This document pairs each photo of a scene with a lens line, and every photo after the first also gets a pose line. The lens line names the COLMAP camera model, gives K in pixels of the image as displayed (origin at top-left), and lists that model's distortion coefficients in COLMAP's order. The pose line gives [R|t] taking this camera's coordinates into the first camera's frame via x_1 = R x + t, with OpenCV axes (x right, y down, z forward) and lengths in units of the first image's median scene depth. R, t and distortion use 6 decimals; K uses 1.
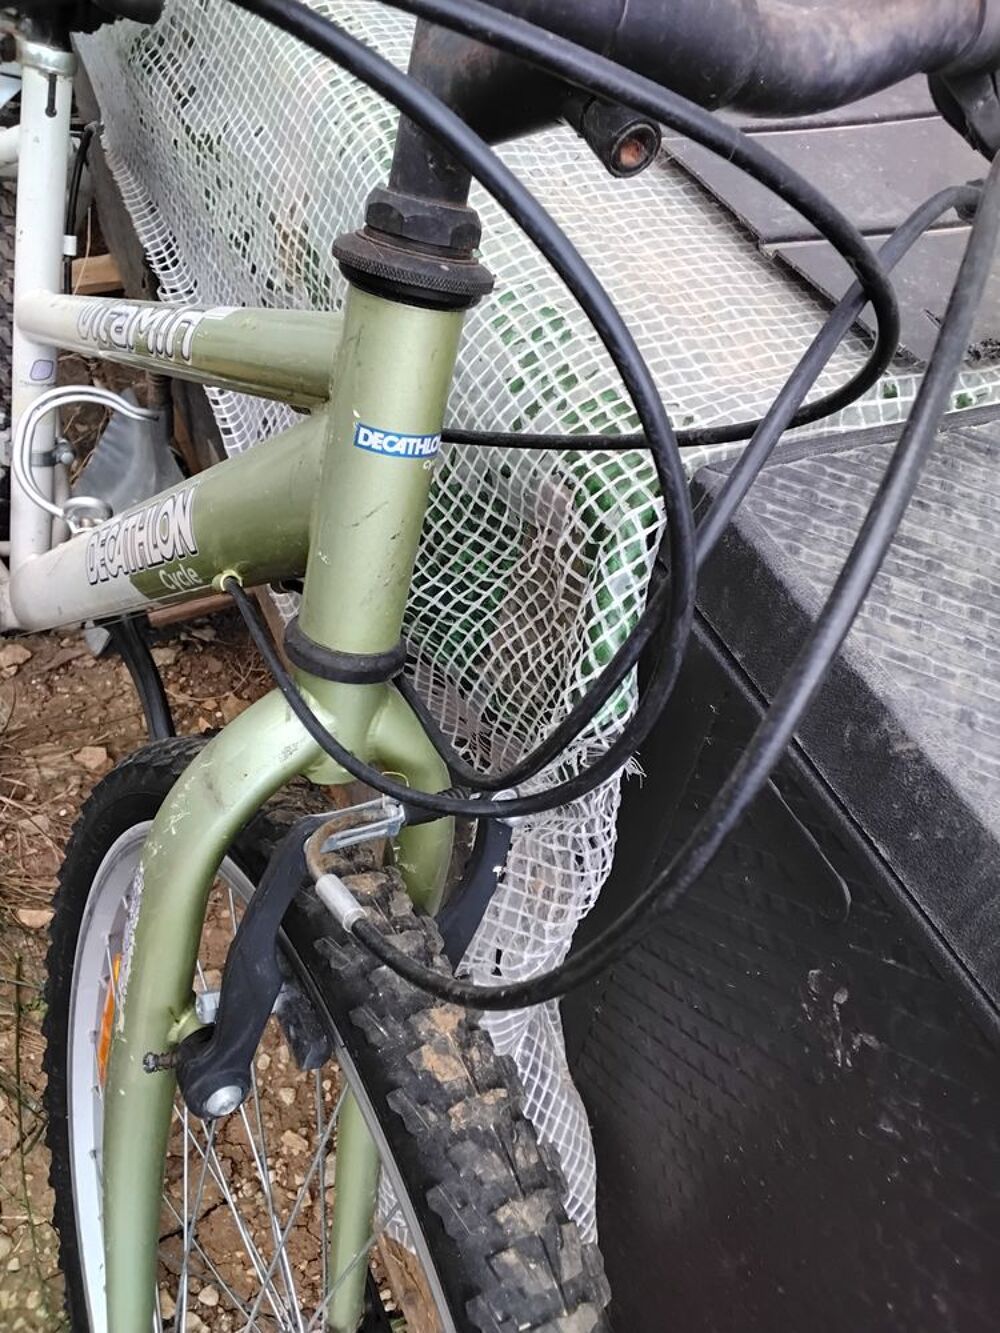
lens RADIAL K [[1052.4, 0, 500.0], [0, 1052.4, 666.5], [0, 0, 1]] dist [0.101532, -0.141618]
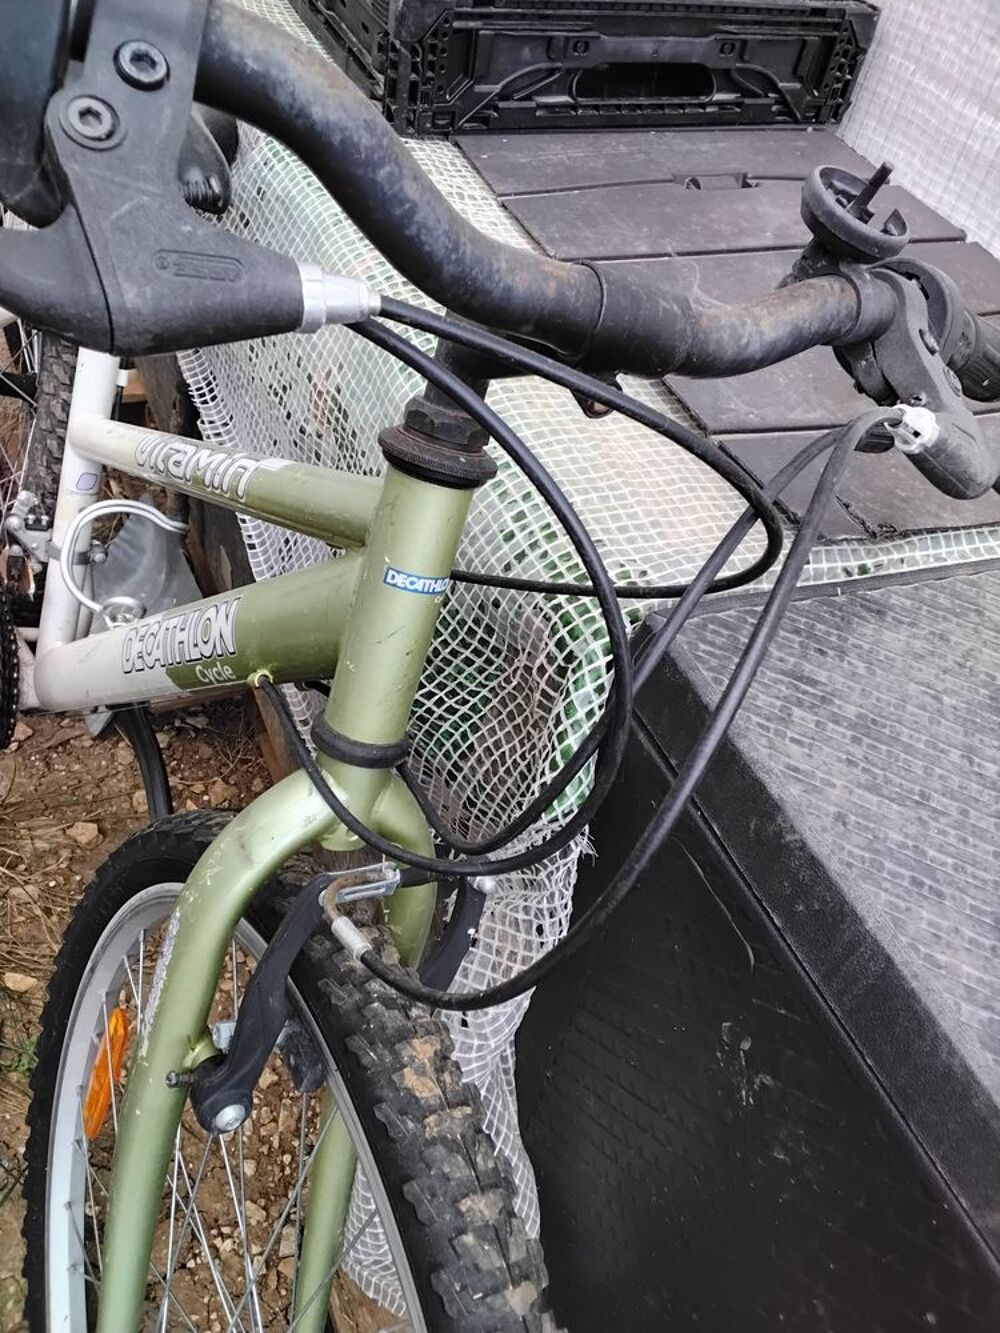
lens RADIAL K [[1052.4, 0, 500.0], [0, 1052.4, 666.5], [0, 0, 1]] dist [0.101532, -0.141618]
pose [[0.998084, 0.056291, 0.025670, -0.016869], [-0.053504, 0.993676, -0.098715, 0.010109], [-0.031064, 0.097152, 0.994785, -0.211619]]
